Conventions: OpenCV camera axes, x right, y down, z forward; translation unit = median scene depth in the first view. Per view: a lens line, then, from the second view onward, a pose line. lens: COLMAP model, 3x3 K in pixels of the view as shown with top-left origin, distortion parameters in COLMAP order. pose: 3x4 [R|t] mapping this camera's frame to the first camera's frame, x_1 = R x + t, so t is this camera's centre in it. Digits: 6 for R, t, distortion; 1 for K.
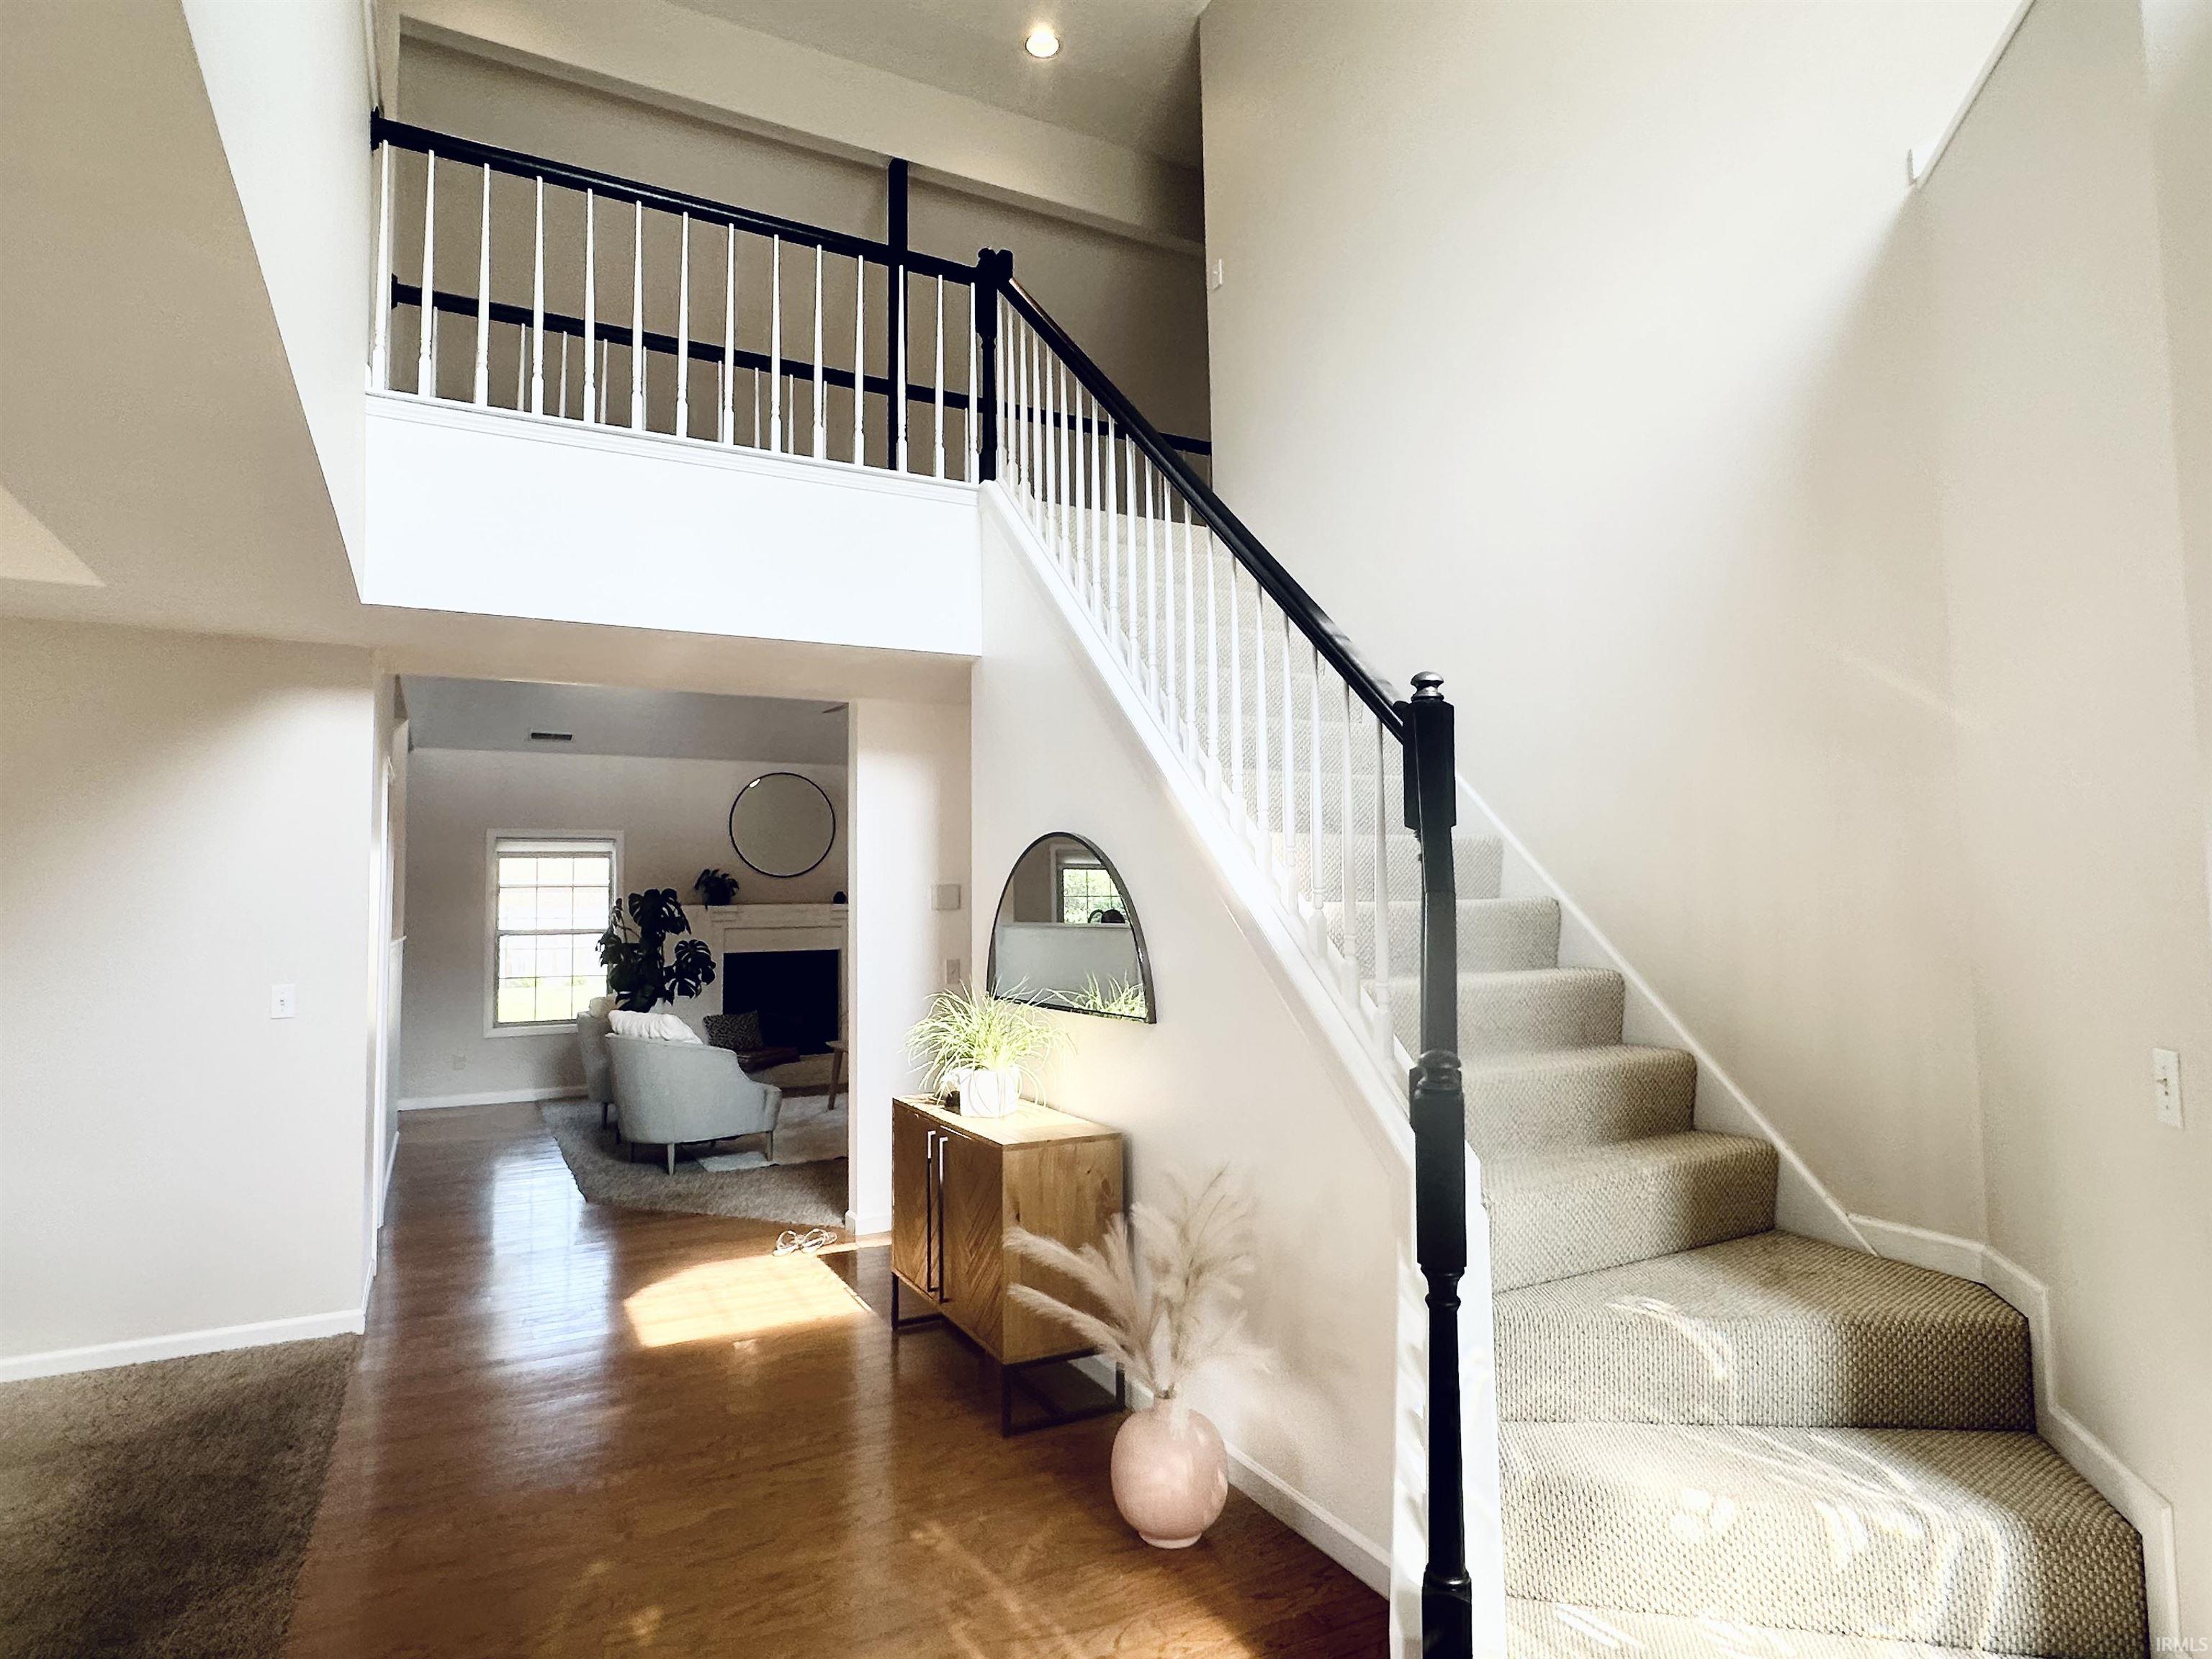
lens RADIAL K [[1230.6, 0, 1106.0], [0, 1230.6, 829.5], [0, 0, 1]] dist [0.000271, 0.000024]
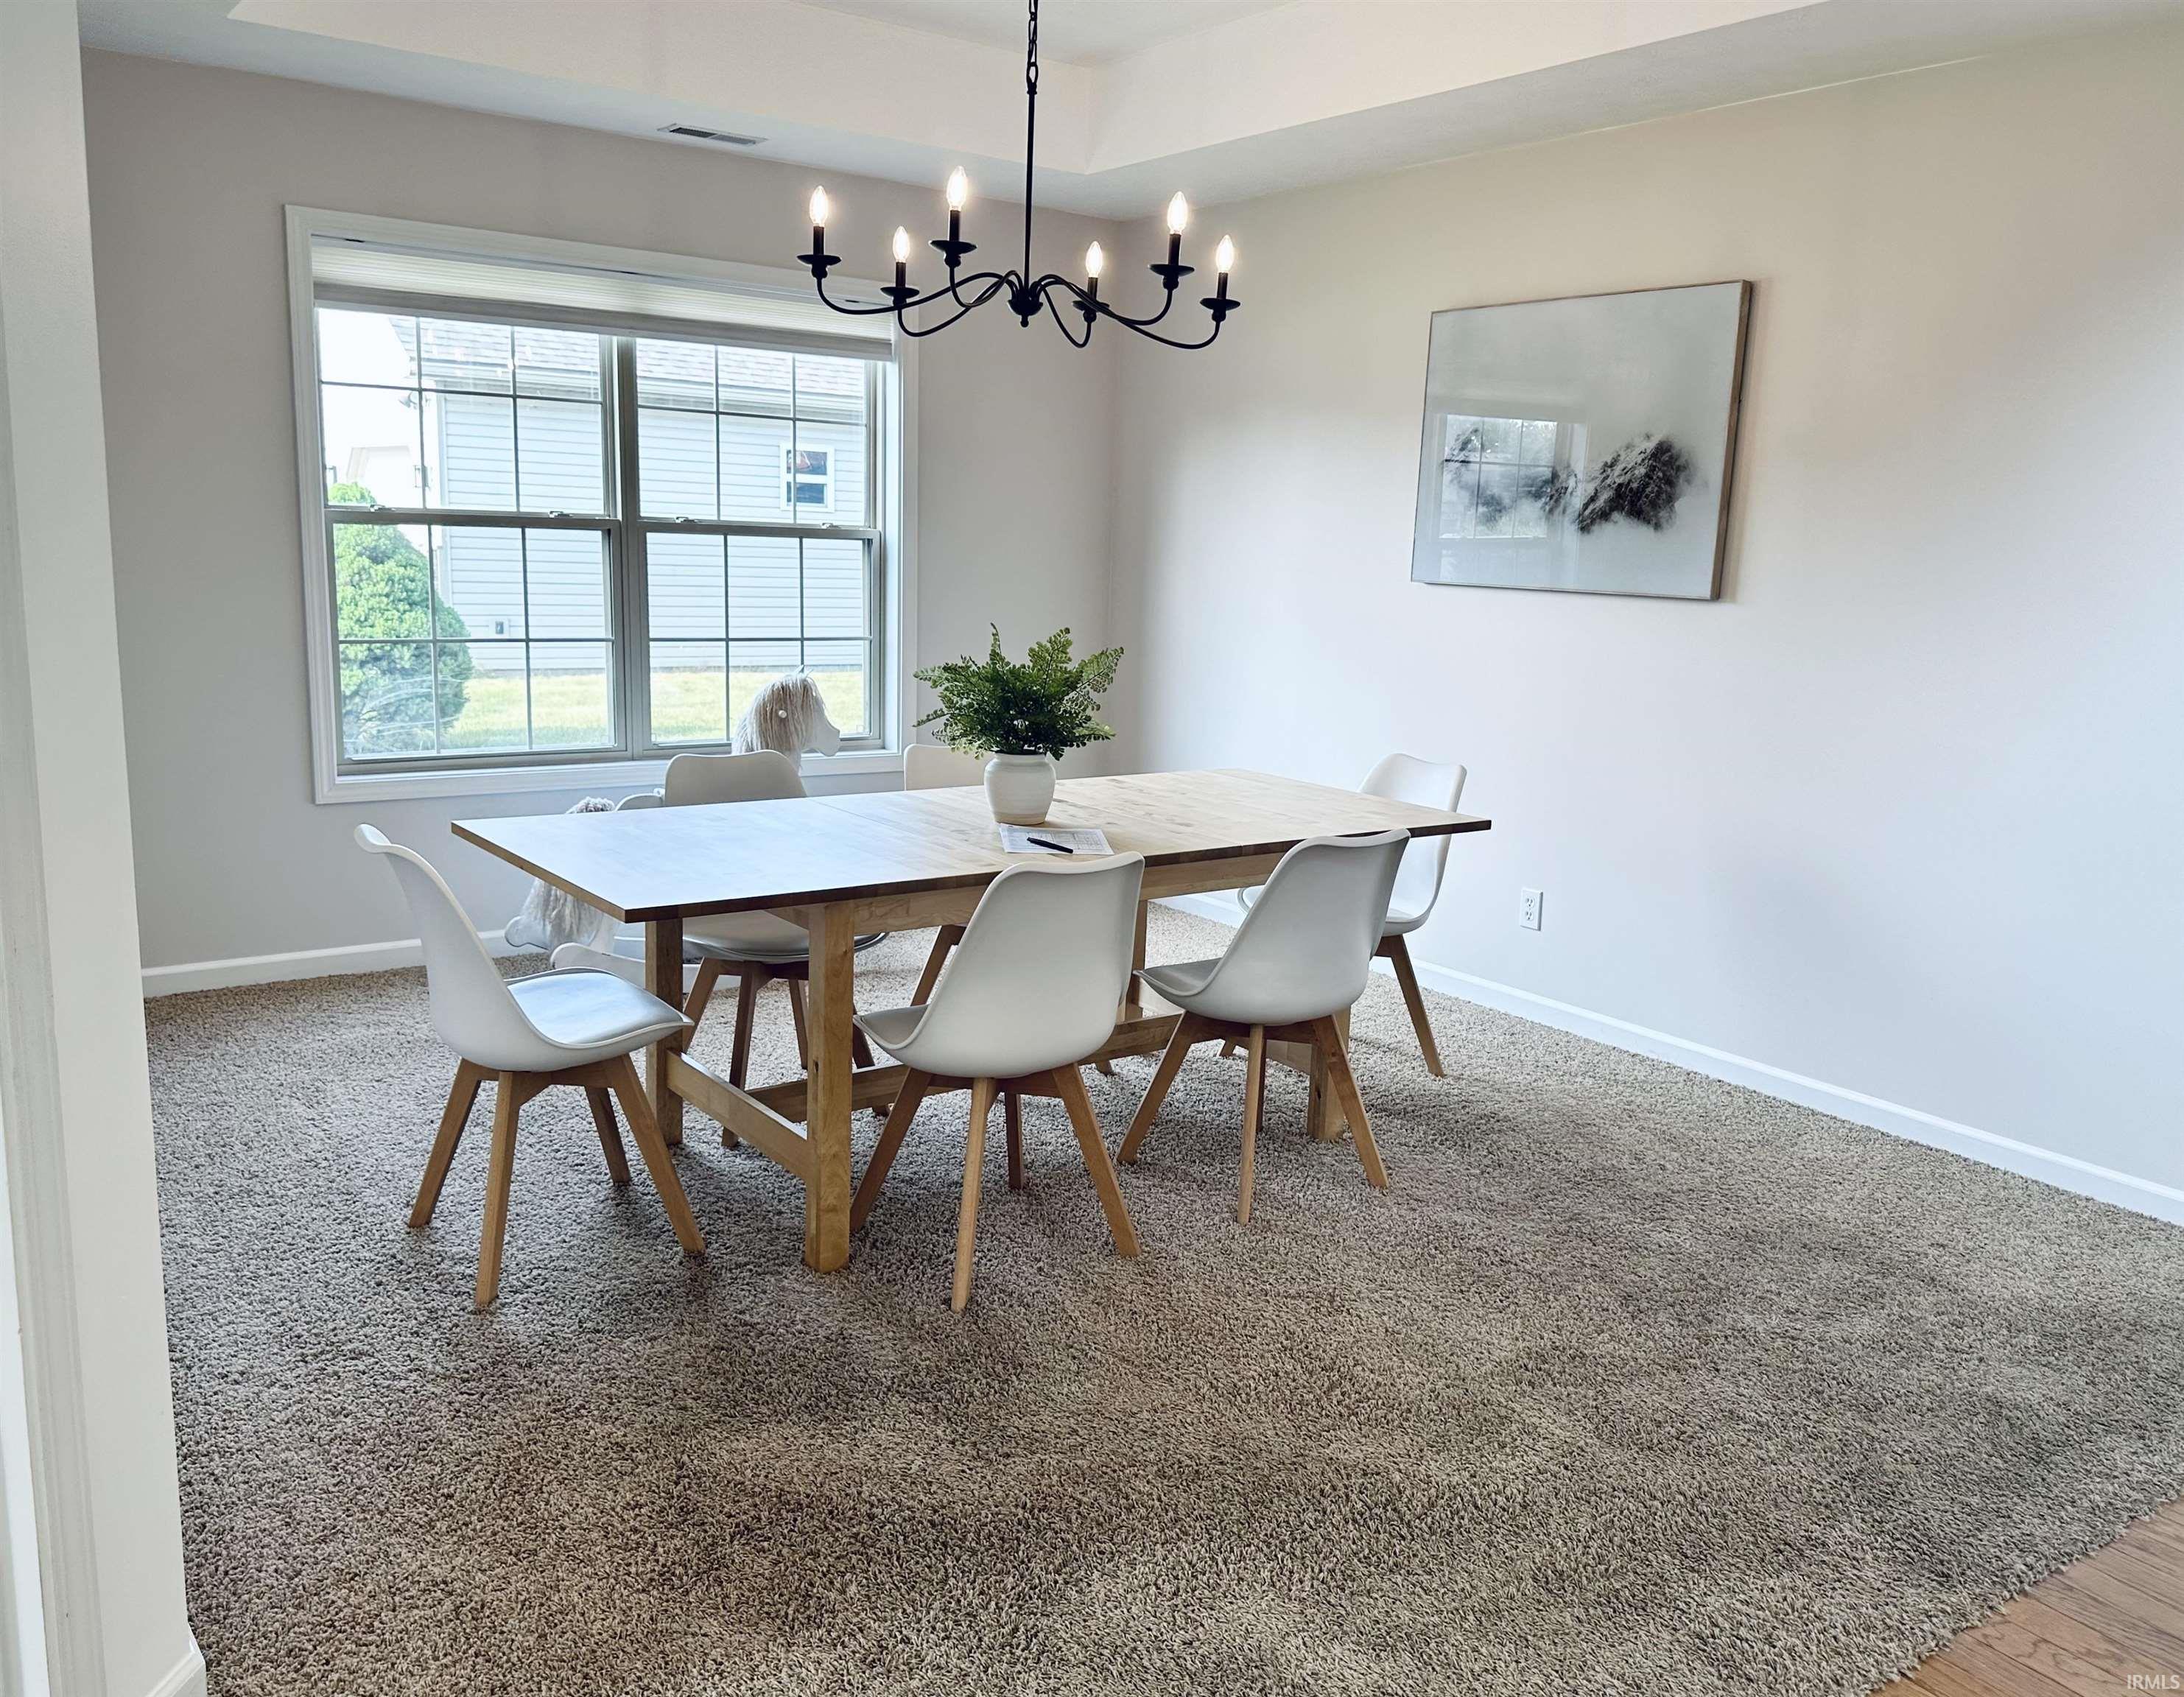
lens RADIAL K [[1735.6, 0, 1092.0], [0, 1735.6, 848.5], [0, 0, 1]] dist [0.002696, 0.001729]
pose [[0.148992, 0.204306, -0.967502, 0.027601], [0.035666, 0.976676, 0.211736, 0.046853], [0.988195, -0.066054, 0.138231, 0.668885]]
